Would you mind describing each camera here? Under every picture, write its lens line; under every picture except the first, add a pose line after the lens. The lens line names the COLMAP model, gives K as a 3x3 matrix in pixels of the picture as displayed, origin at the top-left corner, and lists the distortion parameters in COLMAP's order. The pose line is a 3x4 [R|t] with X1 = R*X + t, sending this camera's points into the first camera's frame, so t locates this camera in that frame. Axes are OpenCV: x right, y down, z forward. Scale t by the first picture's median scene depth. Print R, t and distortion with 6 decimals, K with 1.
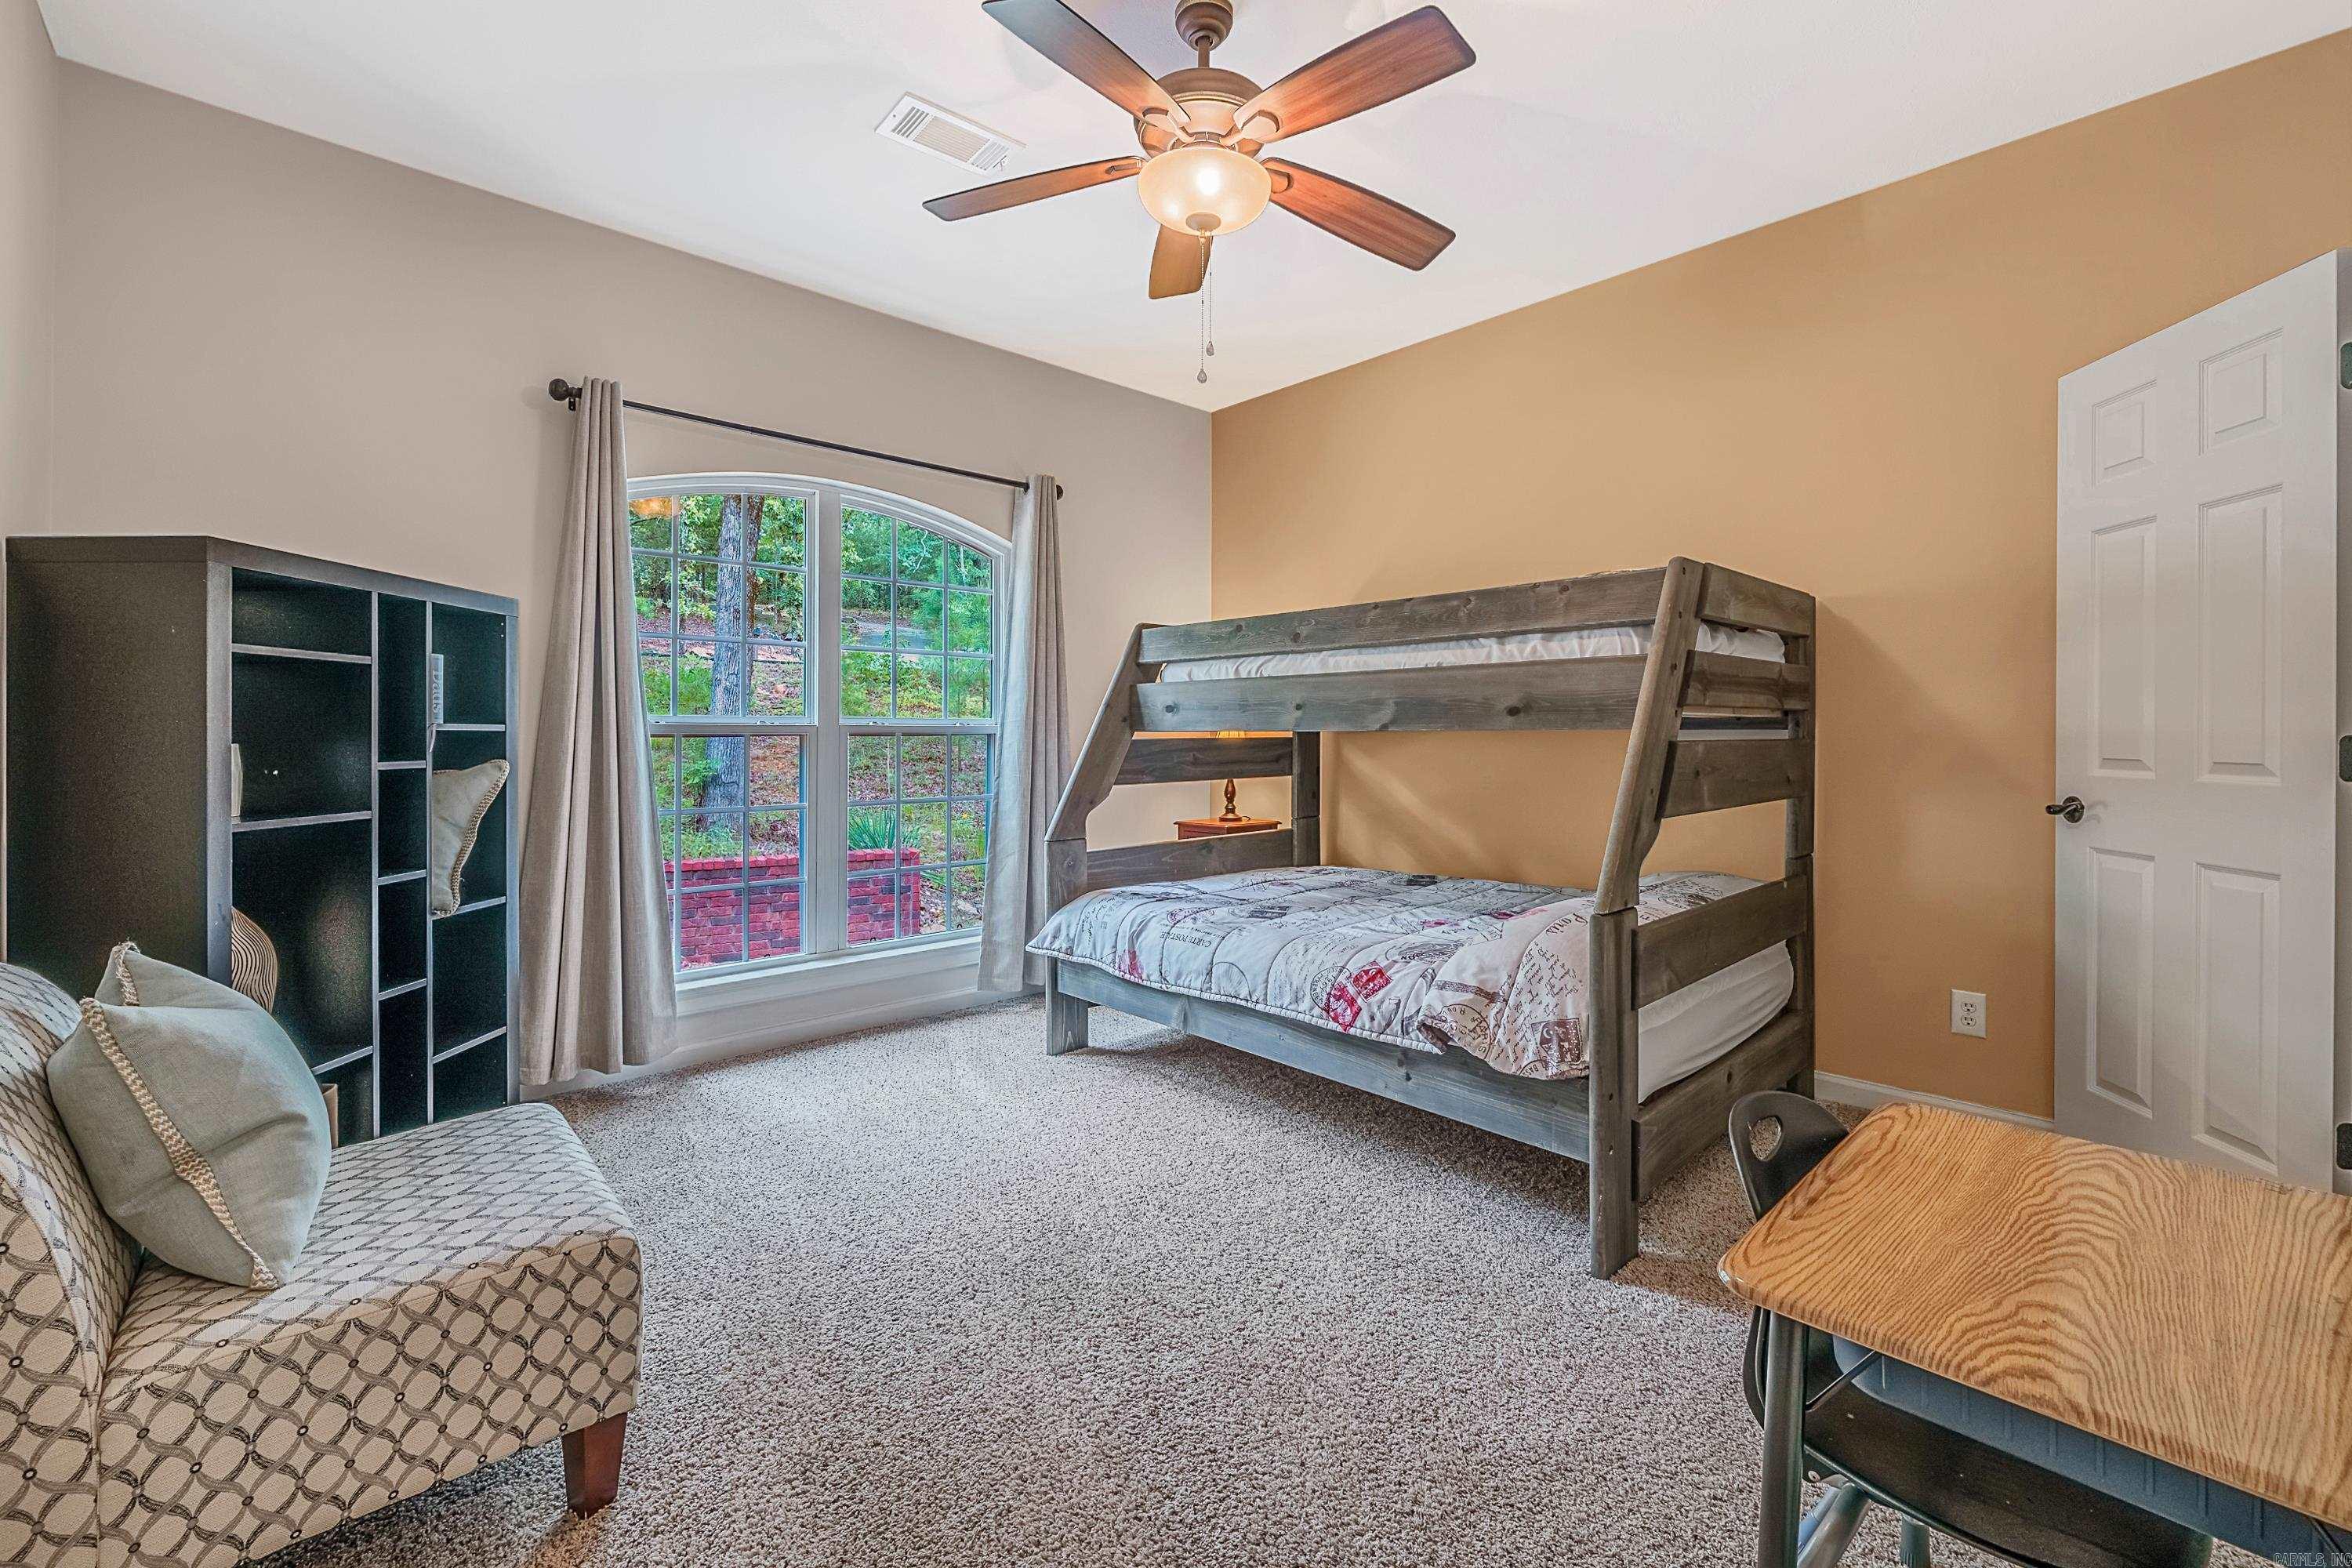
lens RADIAL K [[1004.0, 0, 1182.9], [0, 1004.0, 758.6], [0, 0, 1]] dist [-0.003574, -0.000566]
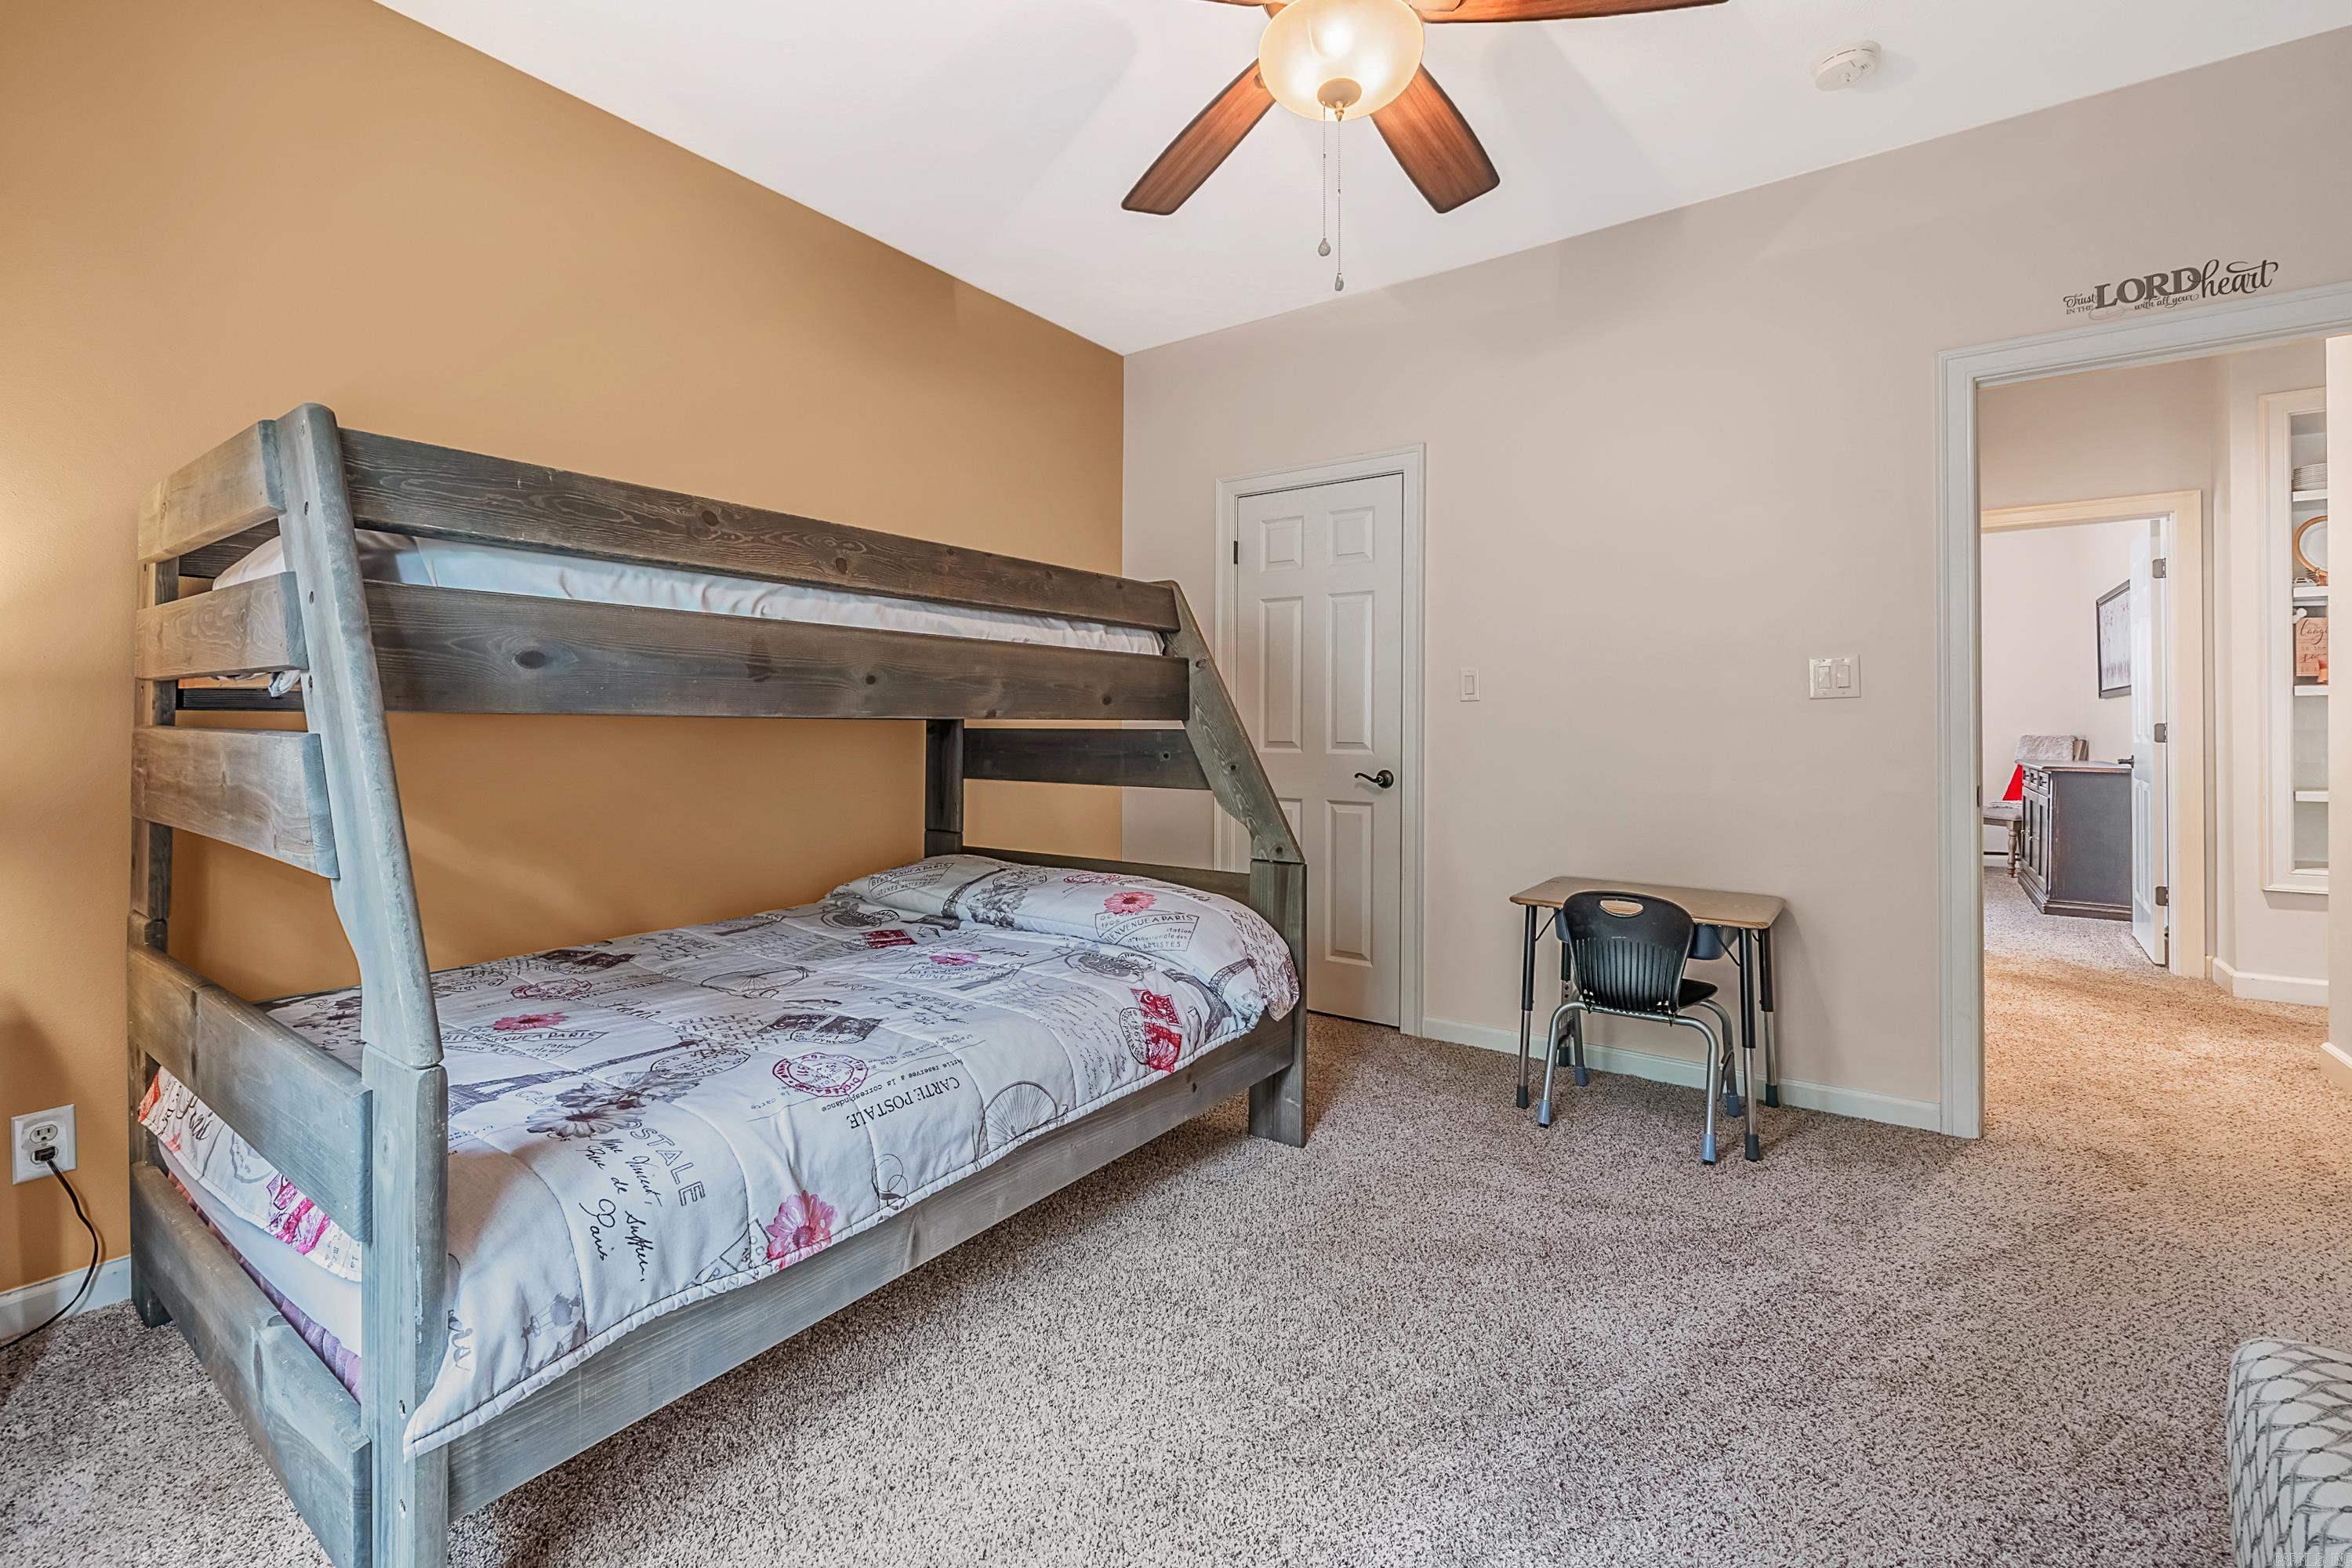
lens RADIAL K [[1007.5, 0, 1175.5], [0, 1007.5, 714.5], [0, 0, 1]] dist [-0.000449, -0.000100]
pose [[-0.199370, 0.005251, 0.979910, -0.579373], [0.017204, 0.999850, -0.001857, -0.026095], [-0.979773, 0.016488, -0.199430, 0.991145]]
